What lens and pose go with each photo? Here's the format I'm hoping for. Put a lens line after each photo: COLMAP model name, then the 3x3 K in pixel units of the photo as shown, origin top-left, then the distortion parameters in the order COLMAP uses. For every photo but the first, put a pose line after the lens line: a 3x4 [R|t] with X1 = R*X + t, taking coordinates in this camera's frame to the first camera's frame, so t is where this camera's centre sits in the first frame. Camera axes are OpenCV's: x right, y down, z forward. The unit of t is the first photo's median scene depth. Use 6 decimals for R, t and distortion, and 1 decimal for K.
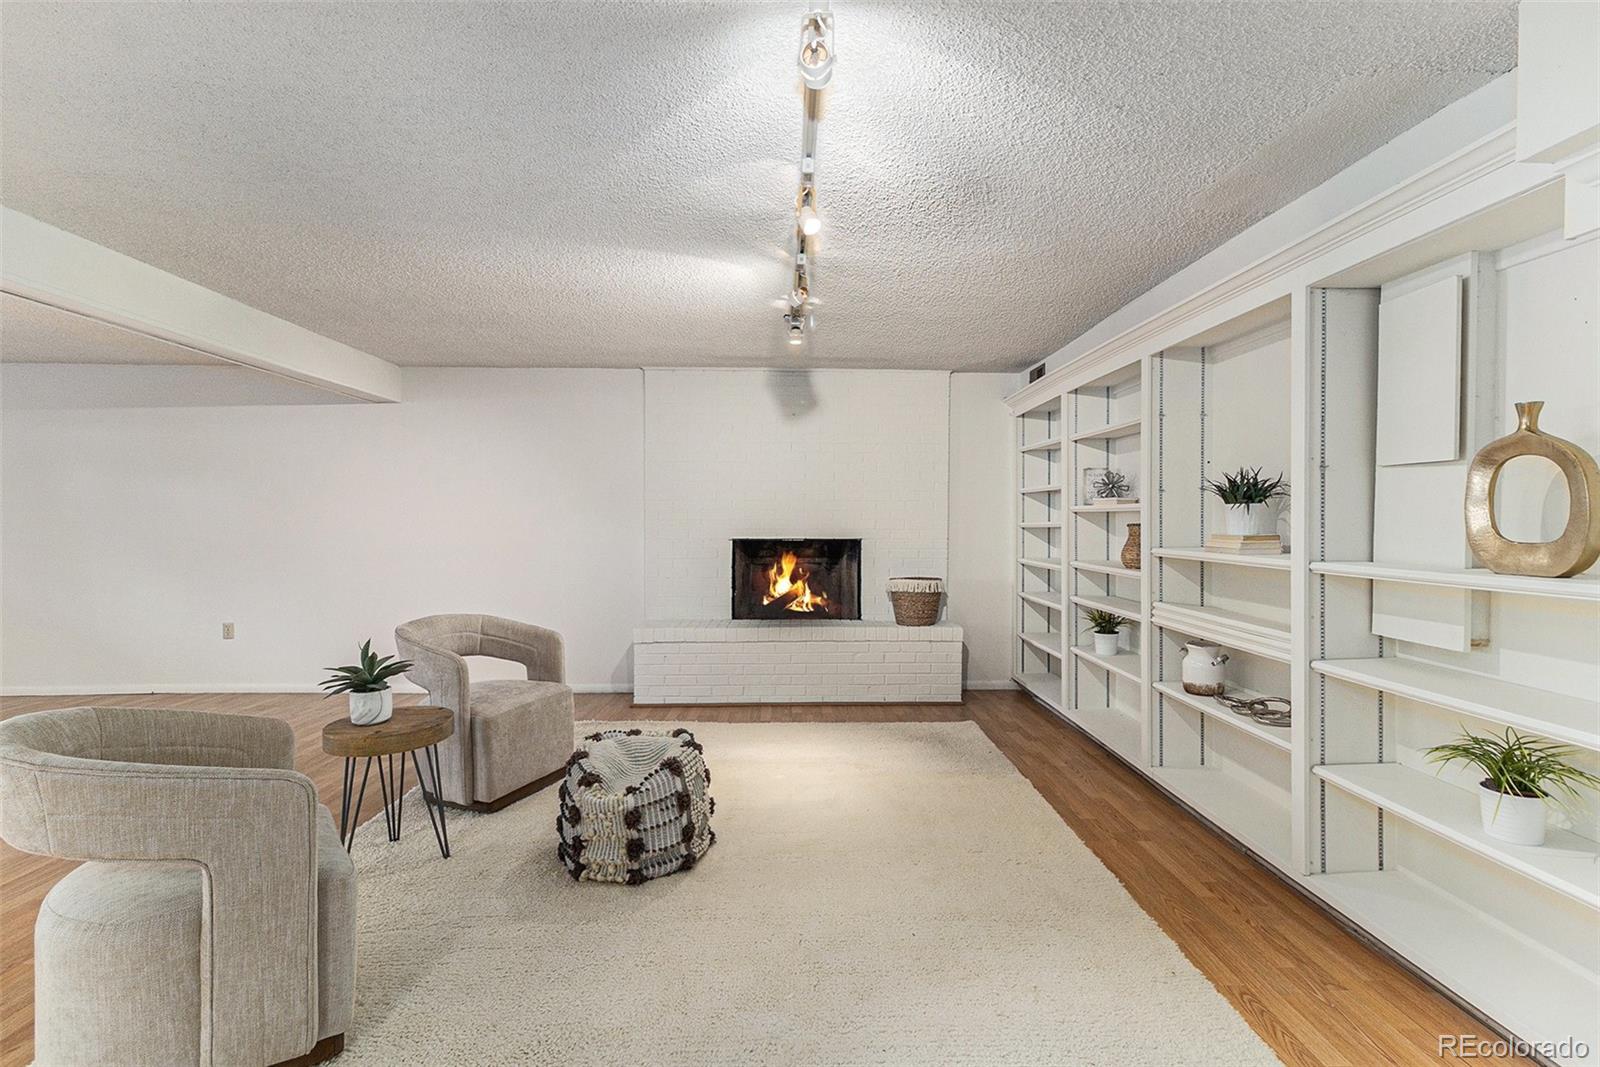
lens RADIAL K [[761.6, 0, 807.8], [0, 761.6, 534.9], [0, 0, 1]] dist [0.002147, 0.000392]
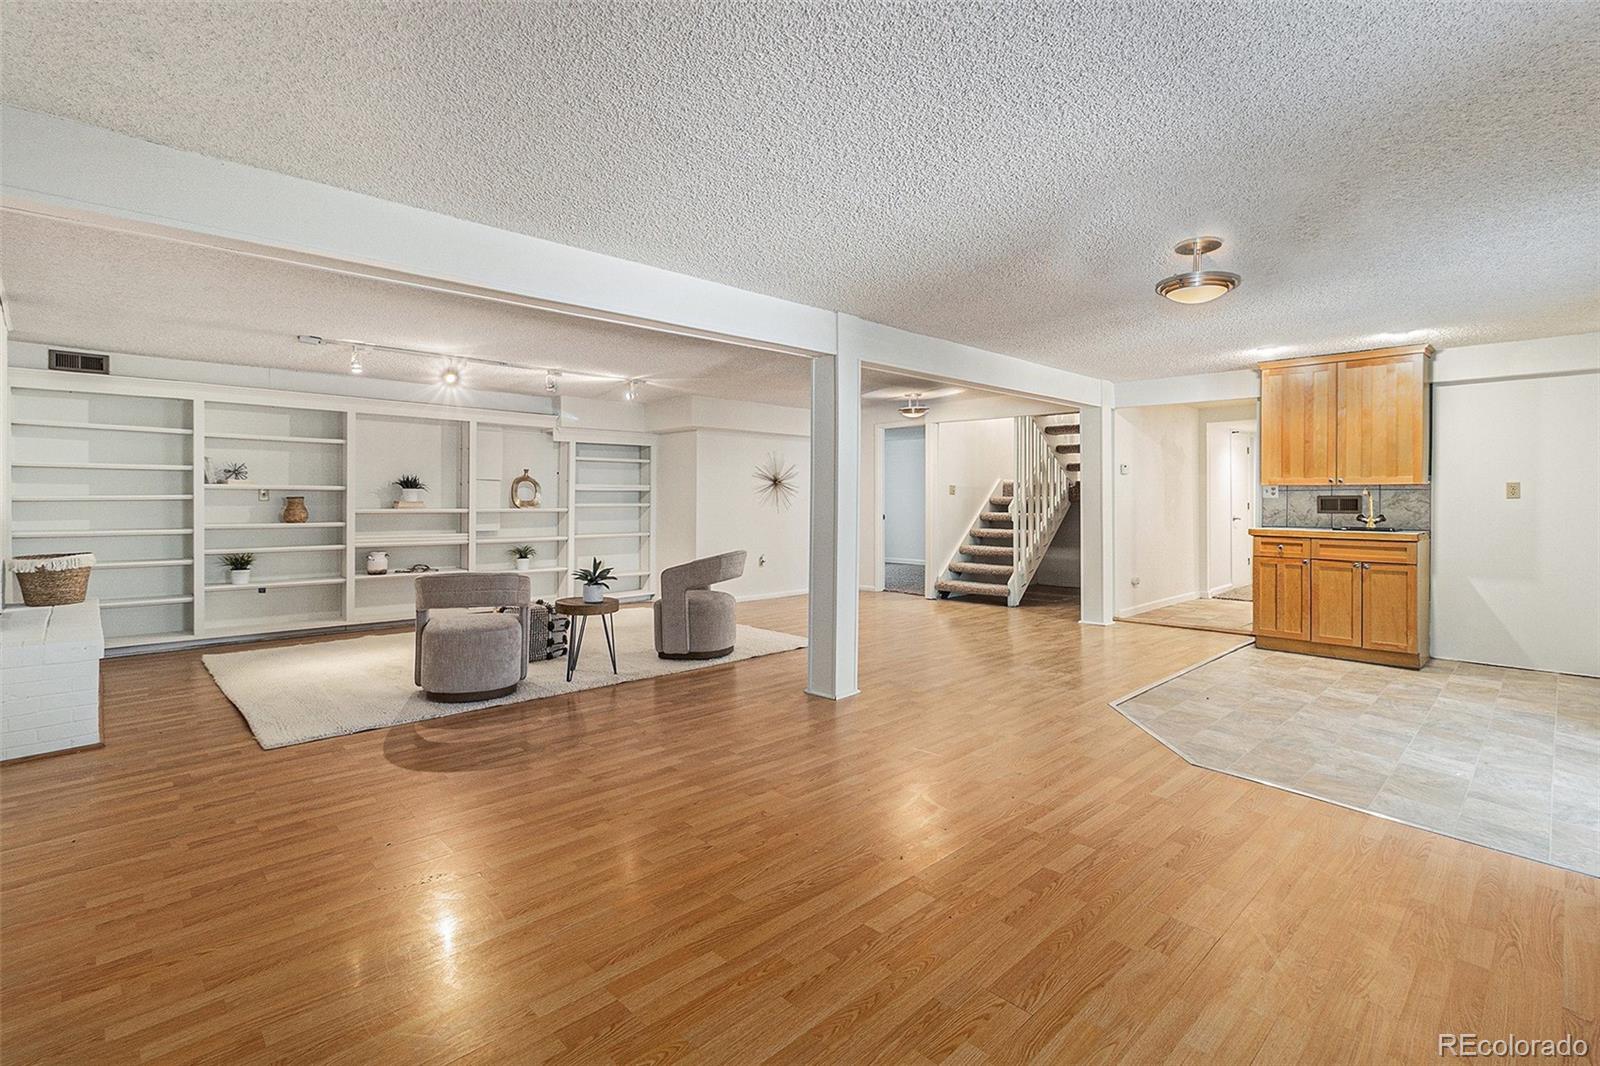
lens RADIAL K [[753.6, 0, 806.7], [0, 753.6, 497.6], [0, 0, 1]] dist [-0.000384, -0.000166]
pose [[-0.671223, 0.007001, 0.741222, -1.215064], [0.017653, 0.999823, 0.006543, -0.002746], [-0.741045, 0.017476, -0.671228, 0.973021]]
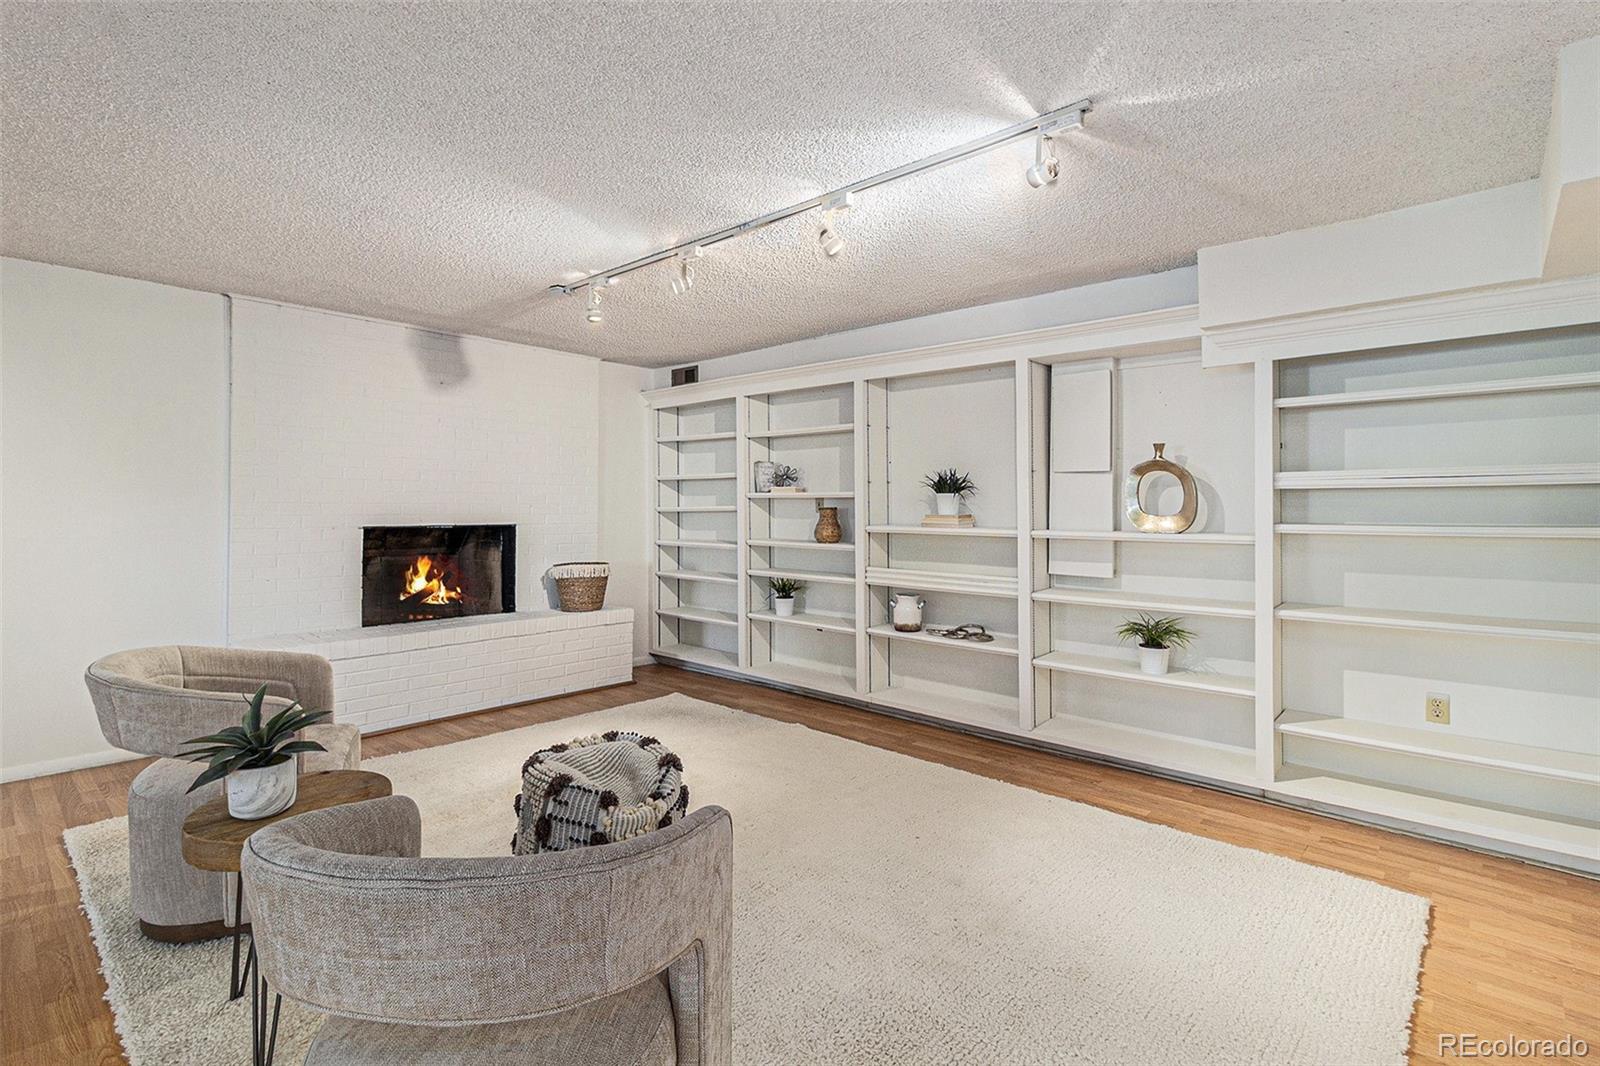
lens RADIAL K [[753.6, 0, 806.7], [0, 753.6, 497.6], [0, 0, 1]] dist [-0.000384, -0.000166]
pose [[0.694337, 0.010229, 0.719577, -0.371771], [0.012407, 0.999580, -0.026181, 0.000871], [-0.719543, 0.027106, 0.693918, 0.113384]]
